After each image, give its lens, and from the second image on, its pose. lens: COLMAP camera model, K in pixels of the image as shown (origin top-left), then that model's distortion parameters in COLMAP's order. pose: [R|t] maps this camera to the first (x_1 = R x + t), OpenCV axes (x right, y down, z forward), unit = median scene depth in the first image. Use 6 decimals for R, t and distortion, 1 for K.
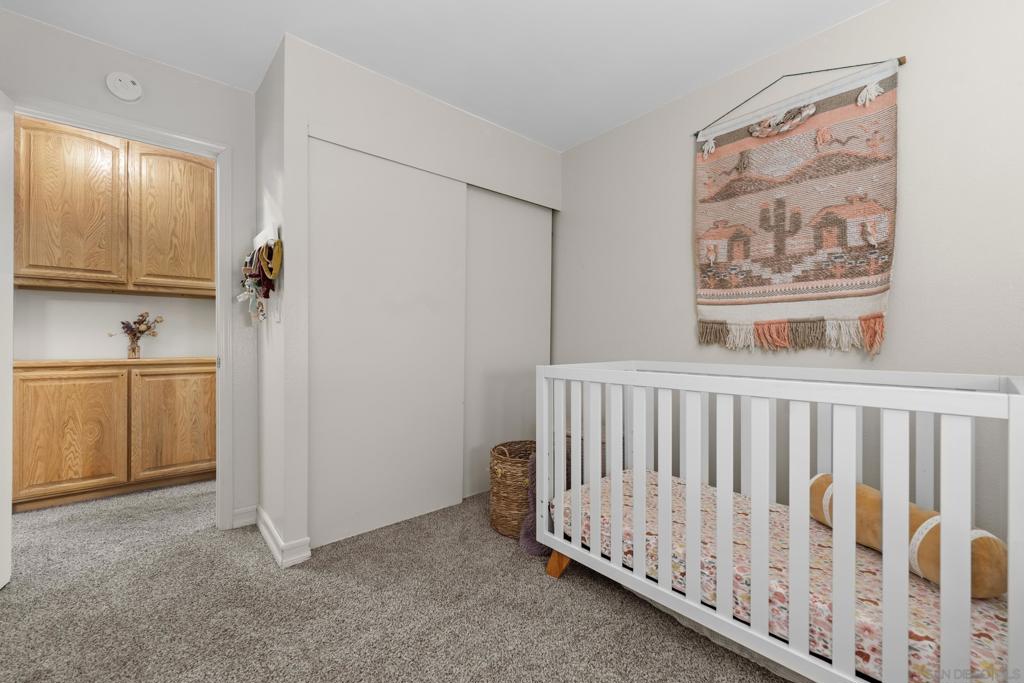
lens RADIAL K [[418.6, 0, 510.8], [0, 418.6, 337.8], [0, 0, 1]] dist [-0.000805, -0.000886]
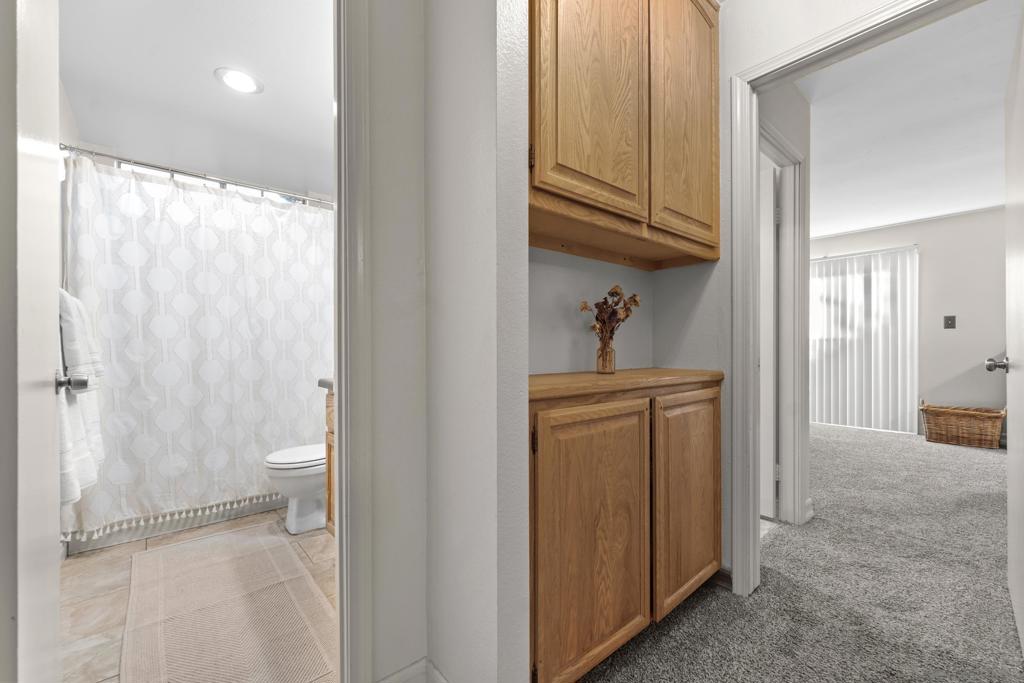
lens RADIAL K [[418.6, 0, 507.8], [0, 418.6, 346.0], [0, 0, 1]] dist [-0.000805, -0.000886]
pose [[0.999988, -0.001751, 0.004519, -1.159073], [0.001699, 0.999933, 0.011450, 0.010243], [-0.004538, -0.011442, 0.999924, 0.539327]]
